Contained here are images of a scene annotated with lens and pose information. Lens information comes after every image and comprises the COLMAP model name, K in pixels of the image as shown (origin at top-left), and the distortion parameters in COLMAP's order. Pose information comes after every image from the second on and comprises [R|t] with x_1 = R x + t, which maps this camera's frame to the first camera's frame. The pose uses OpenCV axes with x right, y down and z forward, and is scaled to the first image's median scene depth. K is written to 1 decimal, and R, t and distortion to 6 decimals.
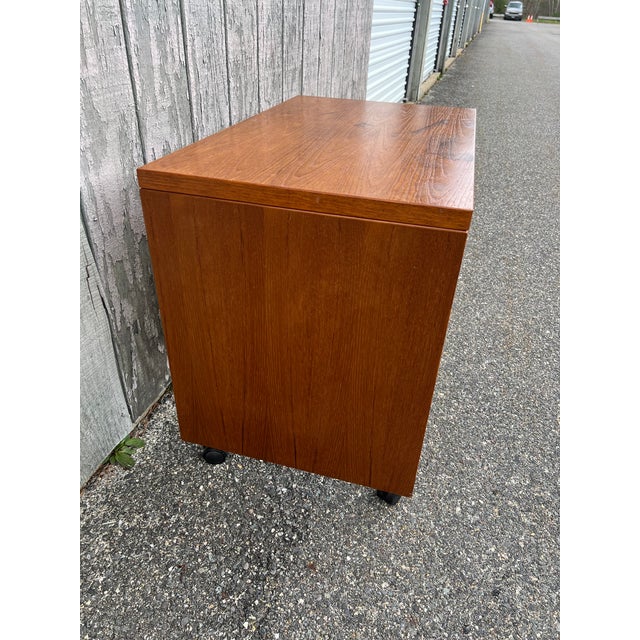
lens RADIAL K [[483.0, 0, 321.0], [0, 483.0, 318.5], [0, 0, 1]] dist [0.050726, -0.064867]
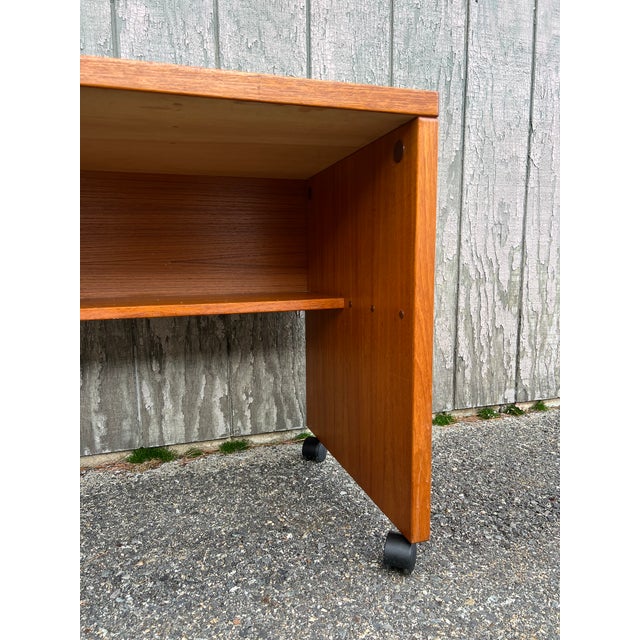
lens RADIAL K [[483.0, 0, 317.4], [0, 483.0, 324.0], [0, 0, 1]] dist [0.050726, -0.064867]
pose [[0.562597, 0.071058, -0.823672, 0.760886], [-0.419959, 0.882747, -0.210692, -0.133762], [0.712123, 0.464443, 0.526472, 1.038755]]
